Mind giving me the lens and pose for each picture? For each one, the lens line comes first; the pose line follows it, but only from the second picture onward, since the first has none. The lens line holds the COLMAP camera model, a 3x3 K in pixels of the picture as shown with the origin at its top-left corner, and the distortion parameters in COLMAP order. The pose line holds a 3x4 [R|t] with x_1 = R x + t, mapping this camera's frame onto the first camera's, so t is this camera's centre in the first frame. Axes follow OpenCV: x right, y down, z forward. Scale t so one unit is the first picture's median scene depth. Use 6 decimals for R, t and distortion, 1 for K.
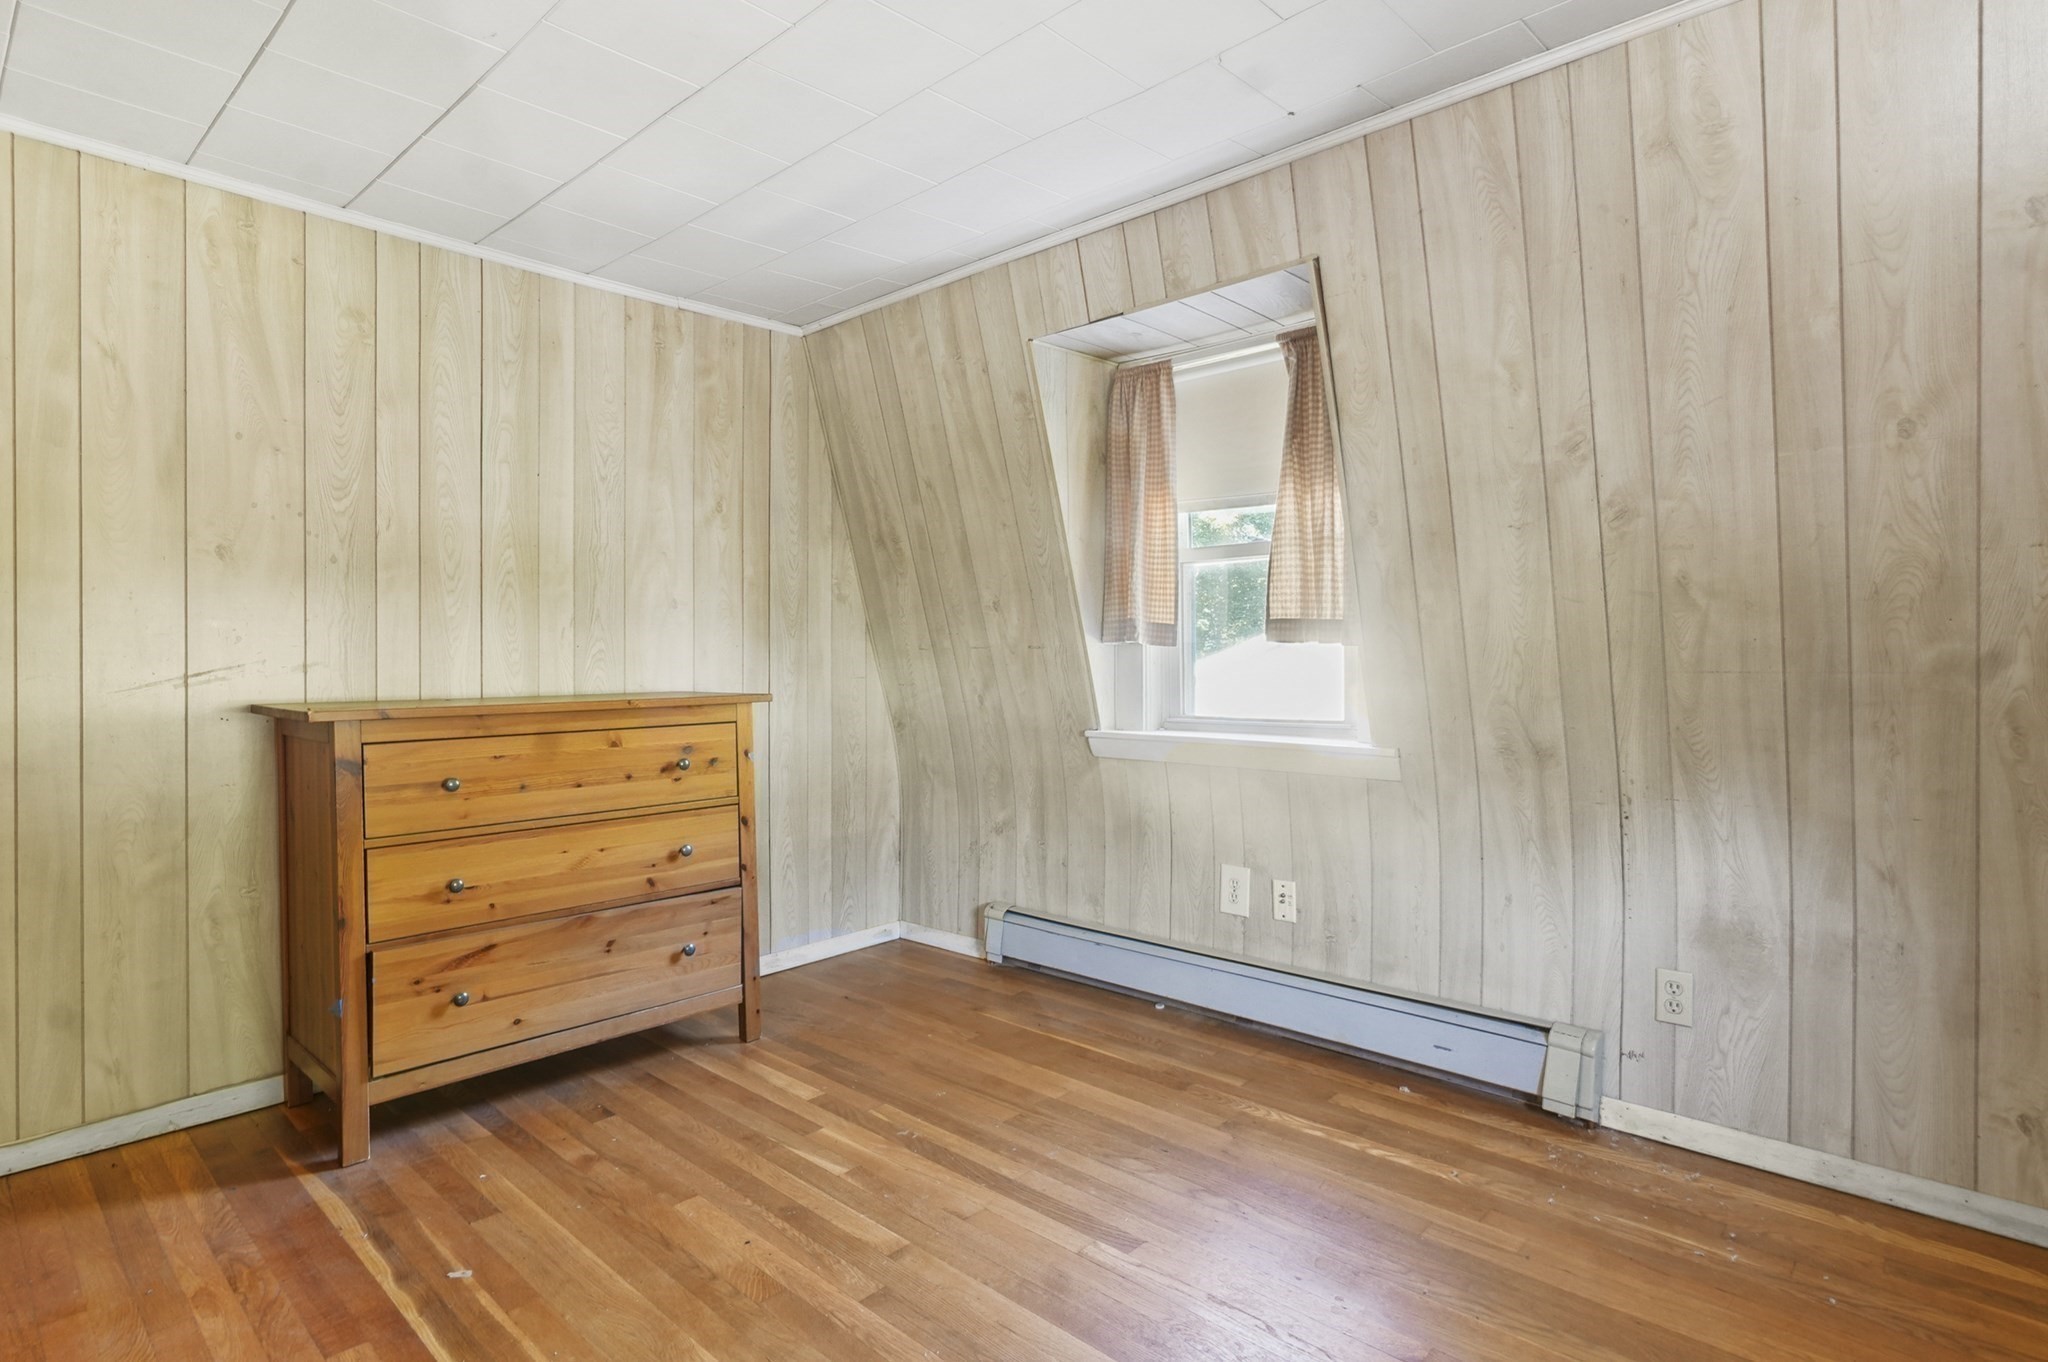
lens RADIAL K [[1058.7, 0, 1032.5], [0, 1058.7, 691.1], [0, 0, 1]] dist [-0.031180, 0.021776]
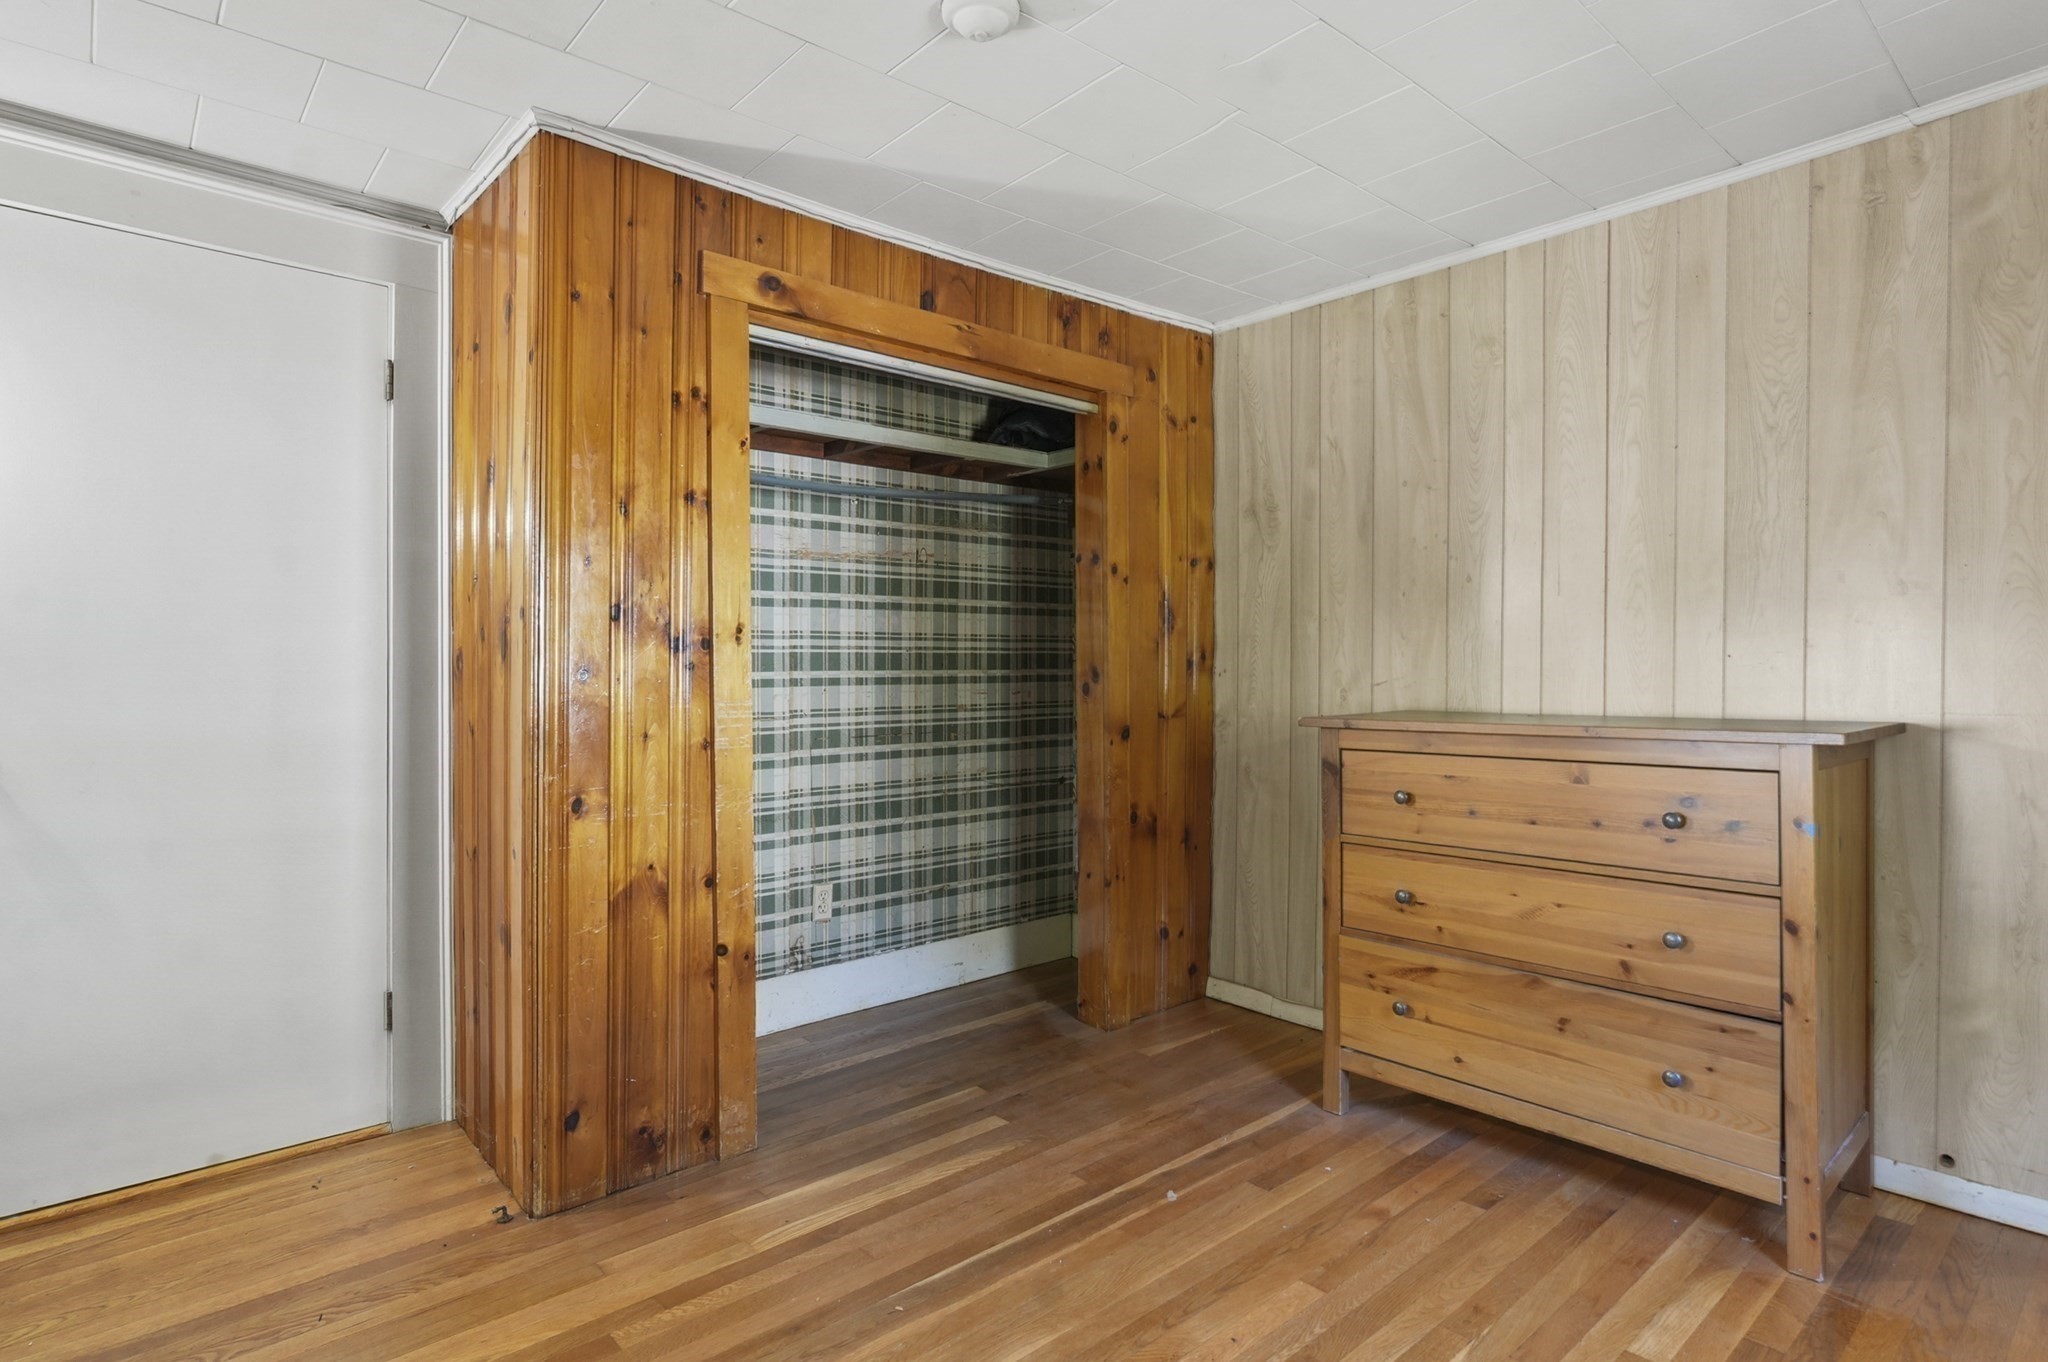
lens RADIAL K [[1058.7, 0, 1032.5], [0, 1058.7, 691.1], [0, 0, 1]] dist [-0.031180, 0.021776]
pose [[-0.098933, 0.025603, -0.994765, 0.452609], [-0.023772, 0.999323, 0.028085, -0.031093], [0.994810, 0.026426, -0.098258, 0.670680]]
